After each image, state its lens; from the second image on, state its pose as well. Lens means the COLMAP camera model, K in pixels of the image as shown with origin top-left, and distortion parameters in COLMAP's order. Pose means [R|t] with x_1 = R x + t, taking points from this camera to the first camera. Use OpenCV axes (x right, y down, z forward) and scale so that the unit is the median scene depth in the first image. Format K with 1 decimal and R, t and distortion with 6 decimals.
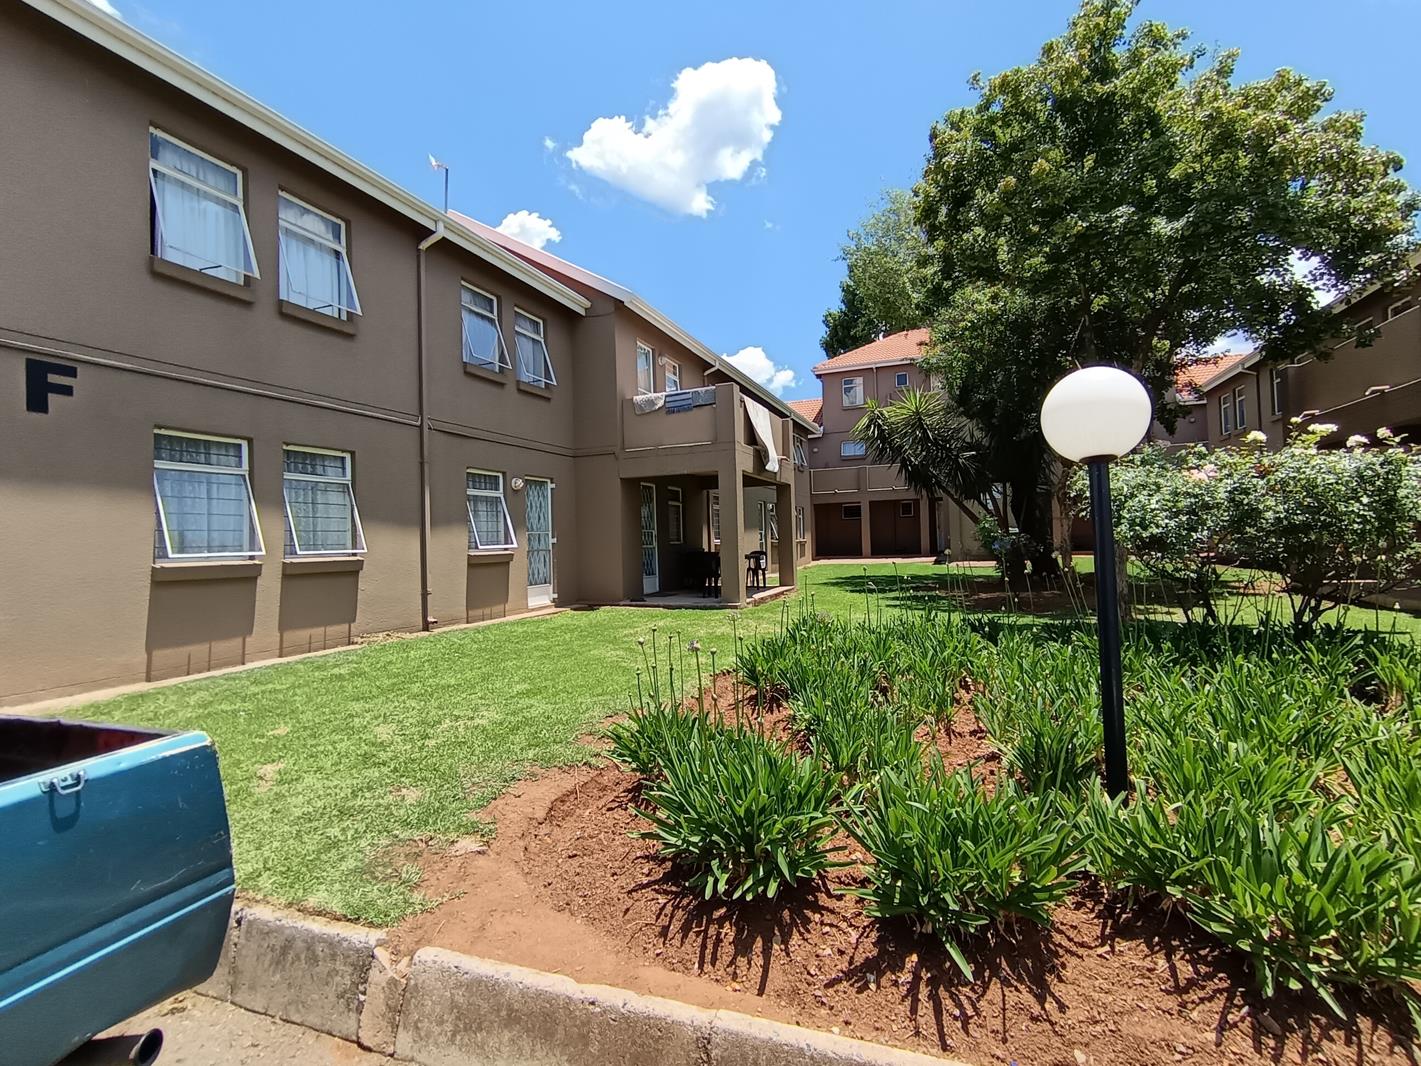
lens RADIAL K [[663.9, 0, 710.5], [0, 663.9, 533.0], [0, 0, 1]] dist [-0.001940, -0.000363]
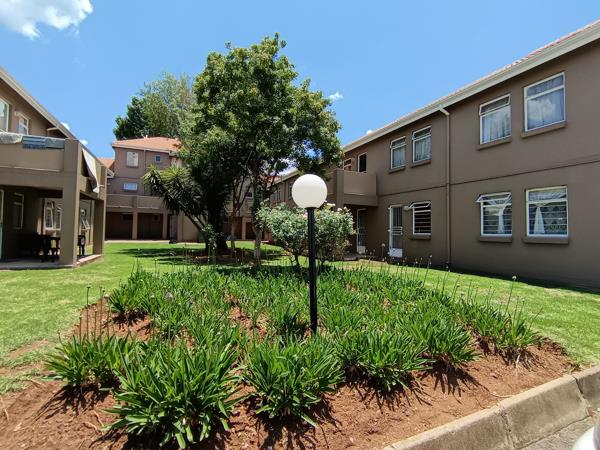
lens RADIAL K [[280.3, 0, 300.0], [0, 280.3, 225.0], [0, 0, 1]] dist [-0.001940, -0.000363]
pose [[0.708683, 0.061396, 0.702851, -0.078125], [-0.047936, 0.998094, -0.038853, 0.000912], [-0.703897, -0.006158, 0.710275, 0.070935]]
